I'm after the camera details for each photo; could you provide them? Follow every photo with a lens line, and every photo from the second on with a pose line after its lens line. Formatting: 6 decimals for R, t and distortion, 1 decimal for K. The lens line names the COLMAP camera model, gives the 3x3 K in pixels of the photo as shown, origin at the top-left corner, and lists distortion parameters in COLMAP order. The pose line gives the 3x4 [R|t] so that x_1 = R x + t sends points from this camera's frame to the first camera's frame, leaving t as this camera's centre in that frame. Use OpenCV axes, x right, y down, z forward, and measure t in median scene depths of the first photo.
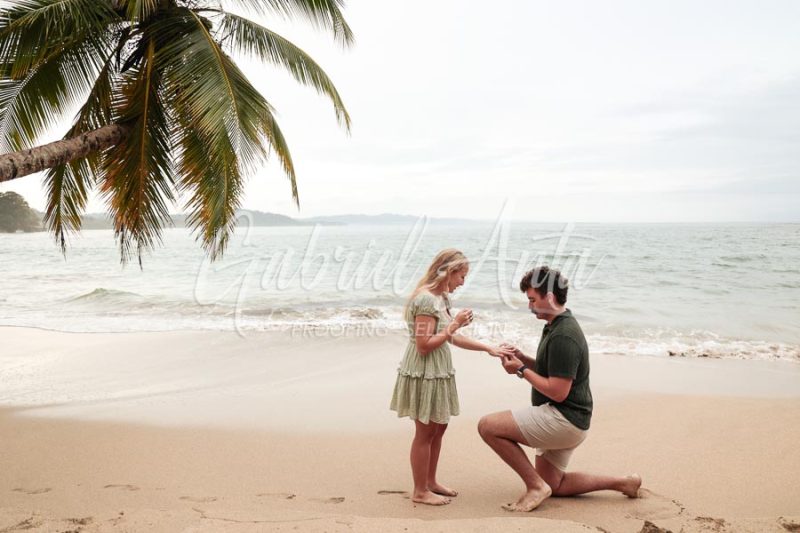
lens RADIAL K [[597.6, 0, 402.8], [0, 597.6, 274.0], [0, 0, 1]] dist [-0.089835, 0.075603]
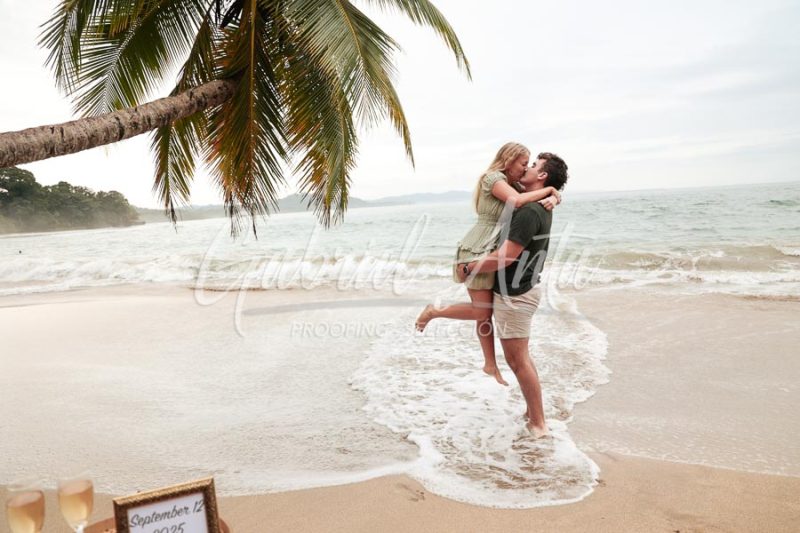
lens RADIAL K [[565.3, 0, 399.4], [0, 565.3, 271.4], [0, 0, 1]] dist [-0.081571, 0.063715]
pose [[0.991360, -0.044026, -0.123562, -0.120862], [0.048737, 0.998185, 0.035364, 0.022595], [0.121781, -0.041081, 0.991706, 0.163649]]
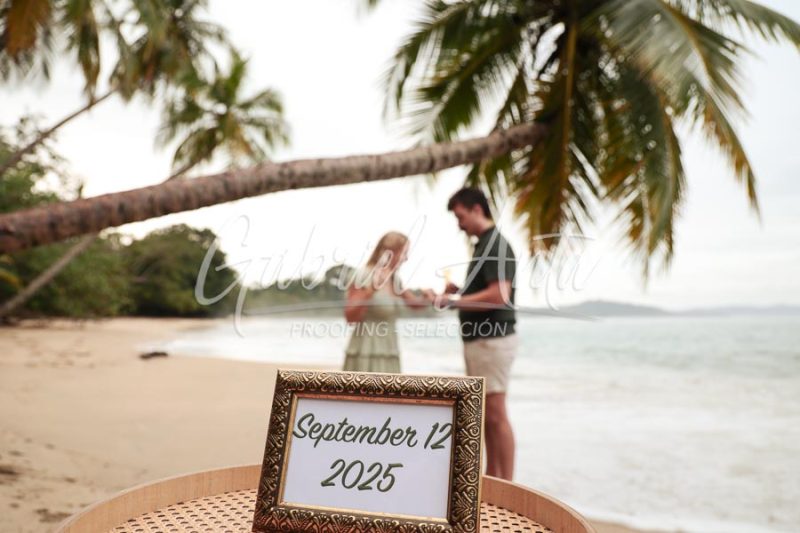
lens RADIAL K [[572.1, 0, 396.0], [0, 572.1, 271.8], [0, 0, 1]] dist [-0.079154, 0.064443]
pose [[0.803196, -0.043841, -0.594100, -0.165798], [-0.054556, 0.987684, -0.146643, 0.087765], [0.593212, 0.150195, 0.790912, 0.256994]]
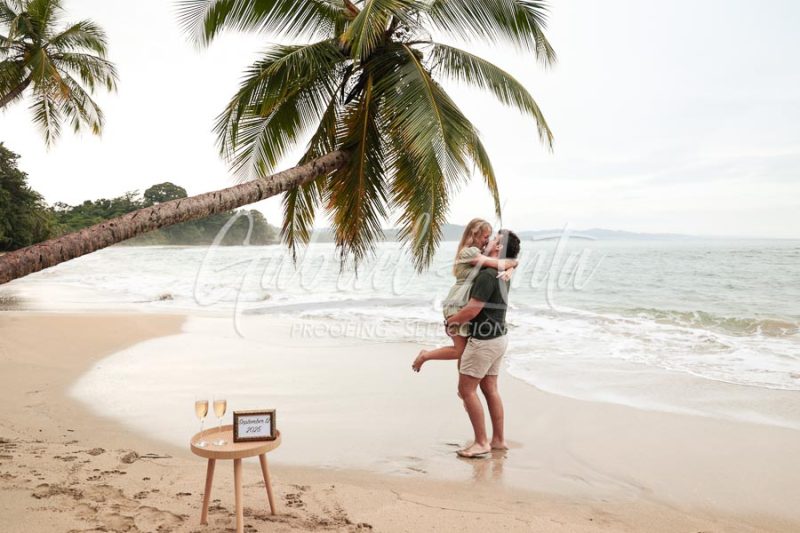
lens RADIAL K [[597.6, 0, 402.8], [0, 597.6, 274.0], [0, 0, 1]] dist [-0.089835, 0.075603]
pose [[0.941475, 0.019753, -0.336502, 0.016877], [-0.028123, 0.999404, -0.020016, 0.002119], [0.335906, 0.028308, 0.941470, -0.034044]]
